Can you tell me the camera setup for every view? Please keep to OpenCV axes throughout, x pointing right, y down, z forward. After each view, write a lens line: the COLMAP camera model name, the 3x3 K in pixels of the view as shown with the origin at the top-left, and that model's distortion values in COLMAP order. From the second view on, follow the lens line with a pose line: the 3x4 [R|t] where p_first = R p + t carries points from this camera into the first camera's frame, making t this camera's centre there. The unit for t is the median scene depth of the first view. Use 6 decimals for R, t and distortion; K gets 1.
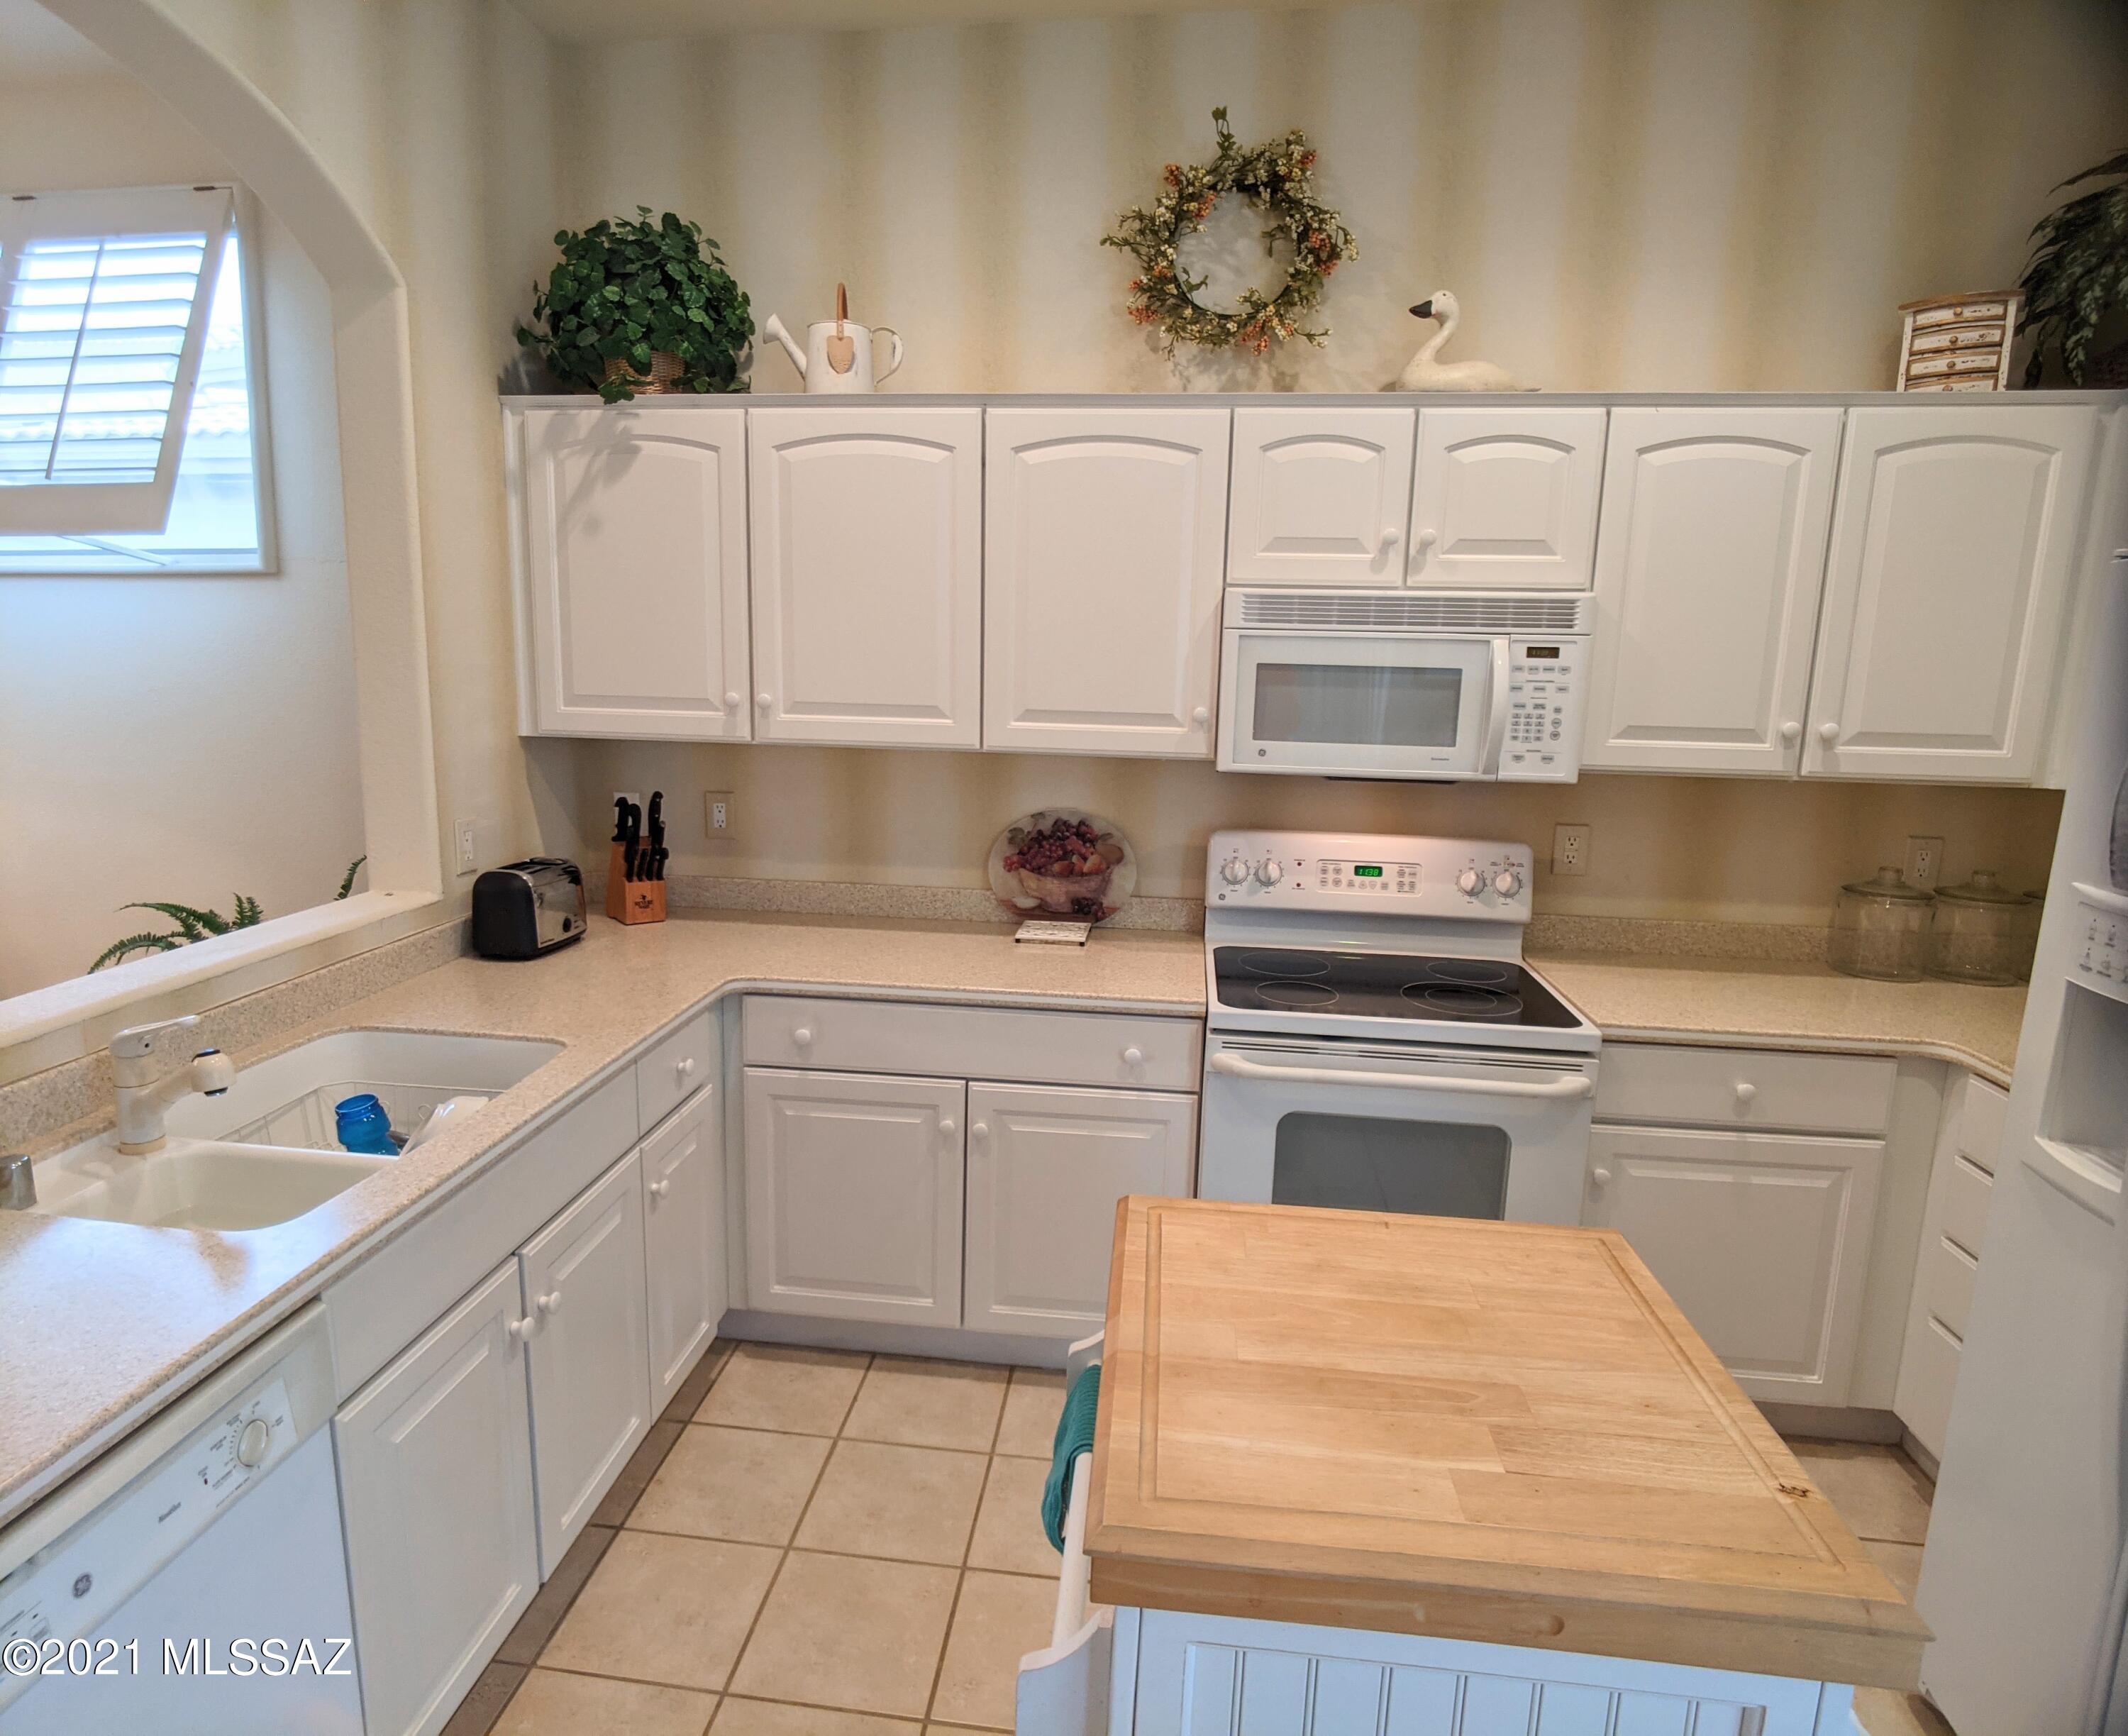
lens RADIAL K [[1211.3, 0, 1017.3], [0, 1211.3, 853.8], [0, 0, 1]] dist [-0.022425, 0.003506]
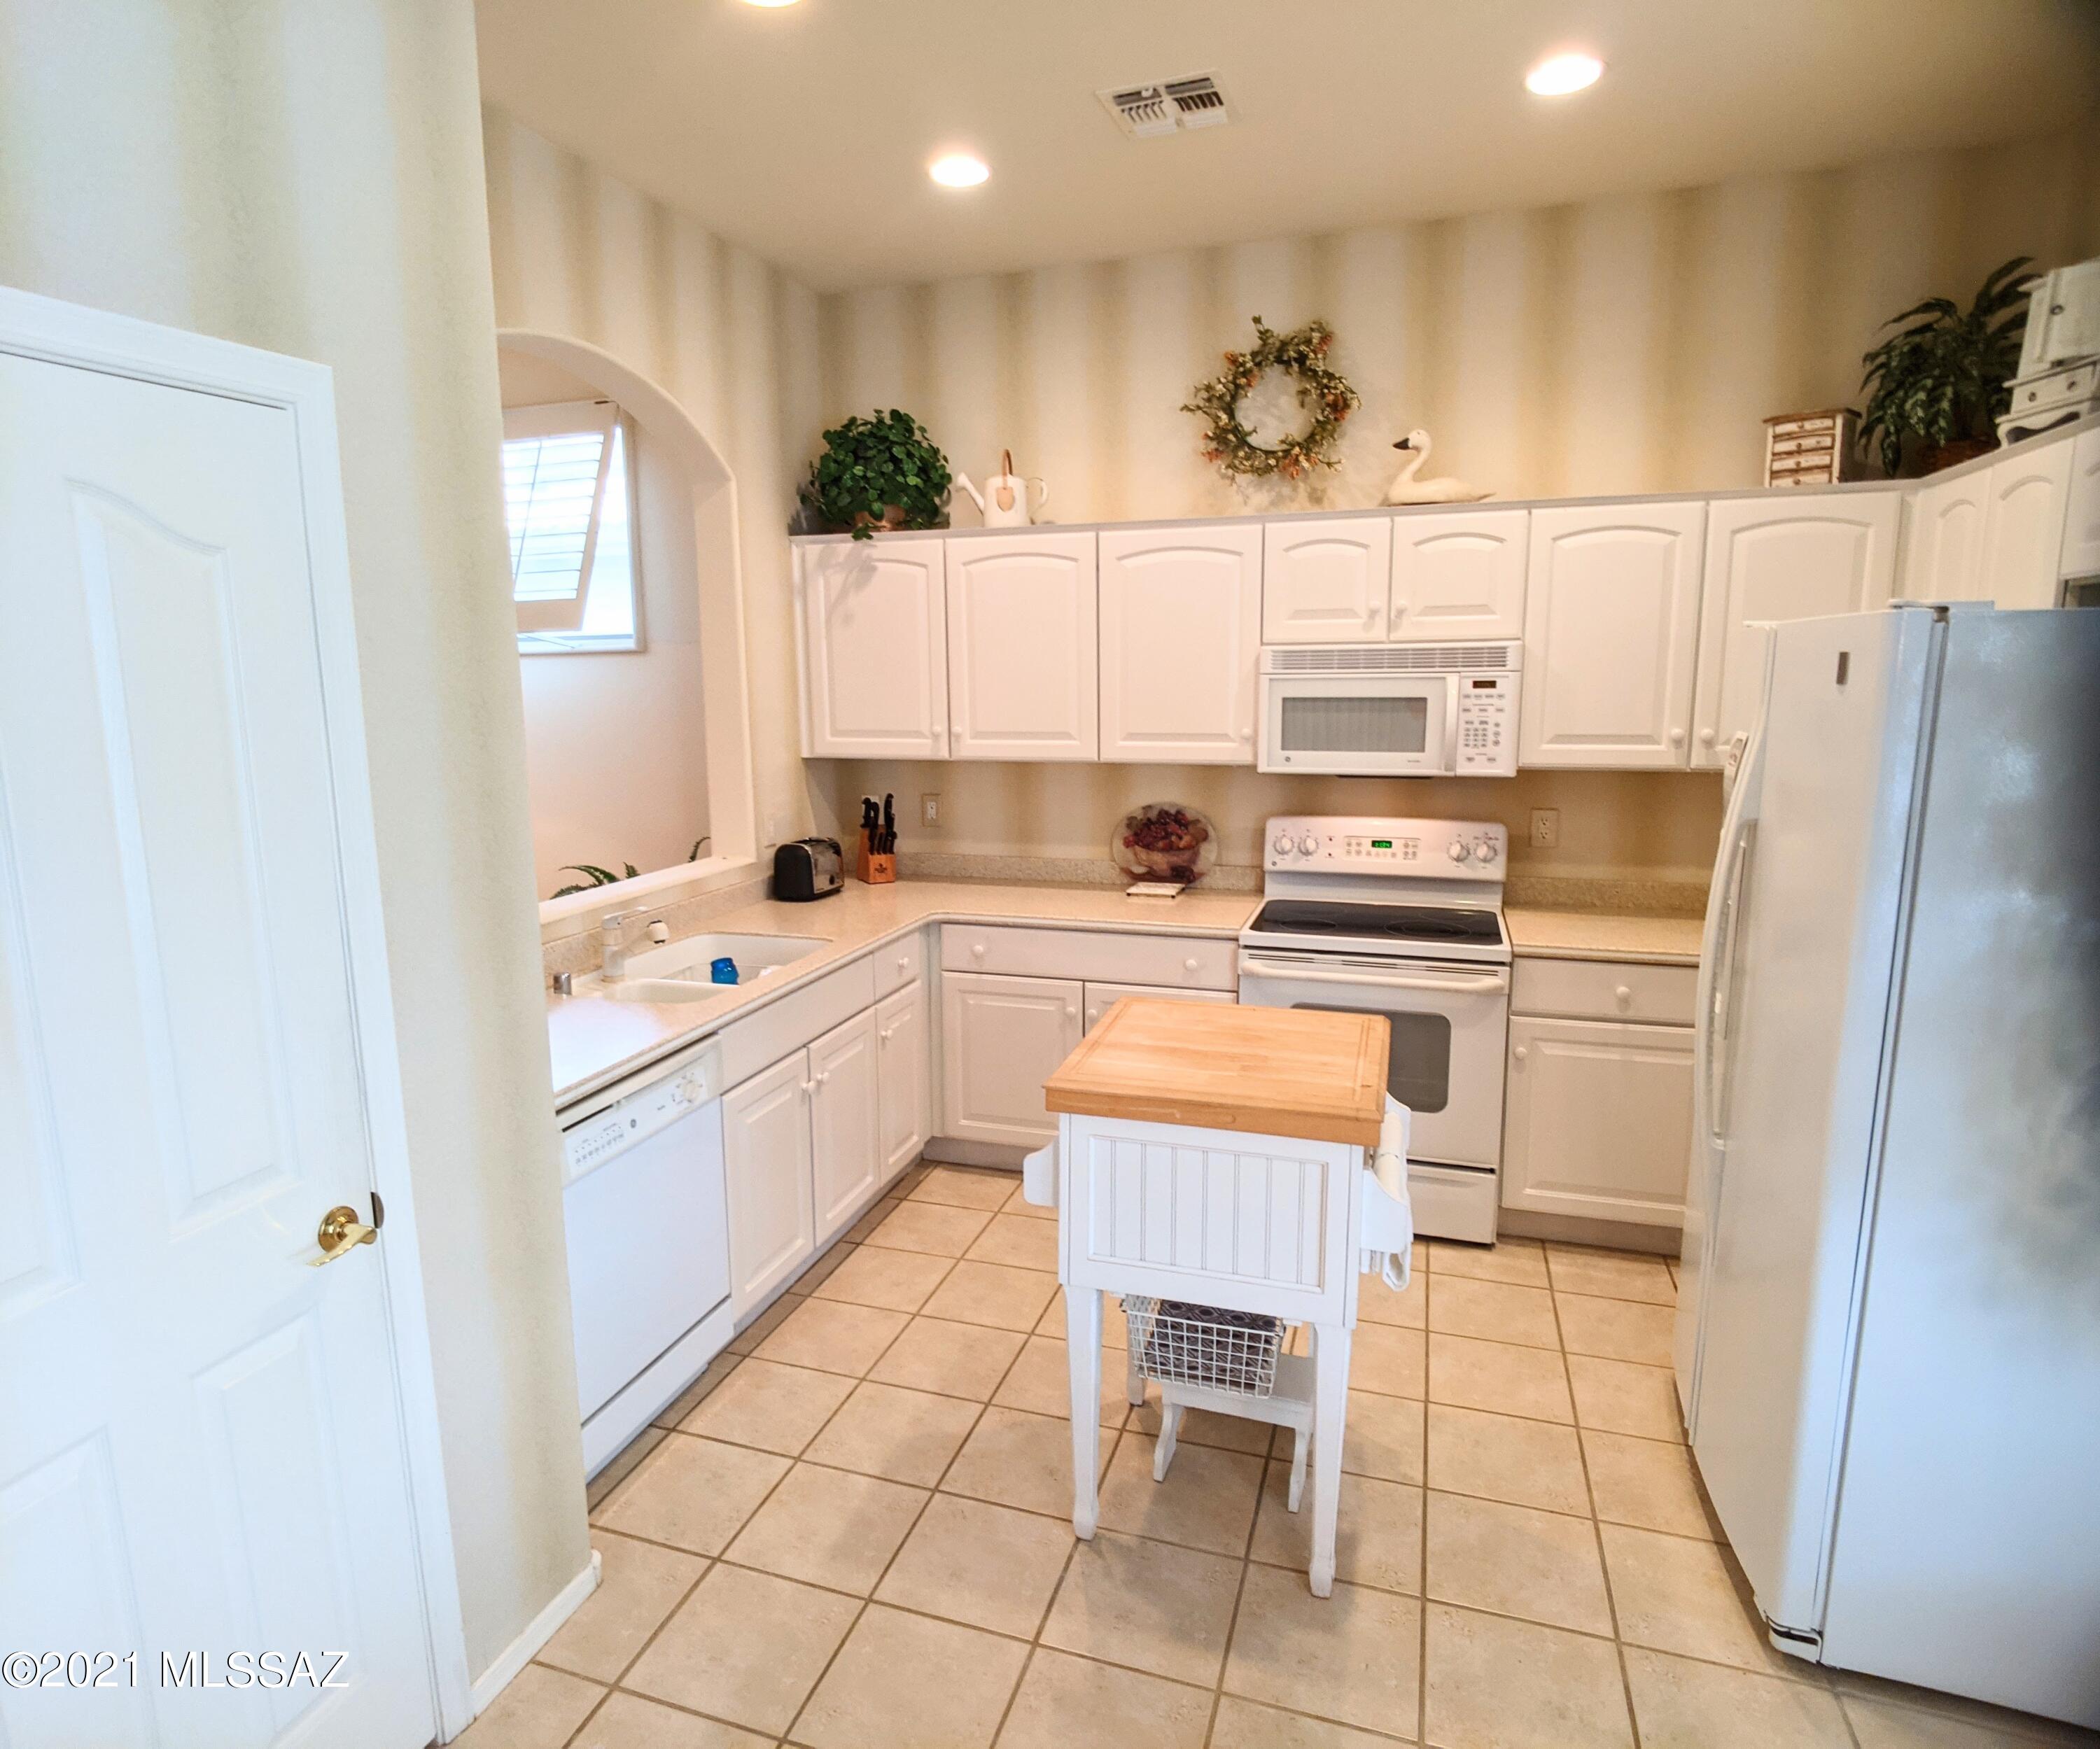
lens RADIAL K [[1194.9, 0, 1004.4], [0, 1194.9, 879.1], [0, 0, 1]] dist [0.041823, -0.074005]
pose [[0.978362, 0.003194, -0.206875, 0.162077], [-0.002368, 0.999988, 0.004238, 0.052543], [0.206886, -0.003656, 0.978358, -0.458763]]
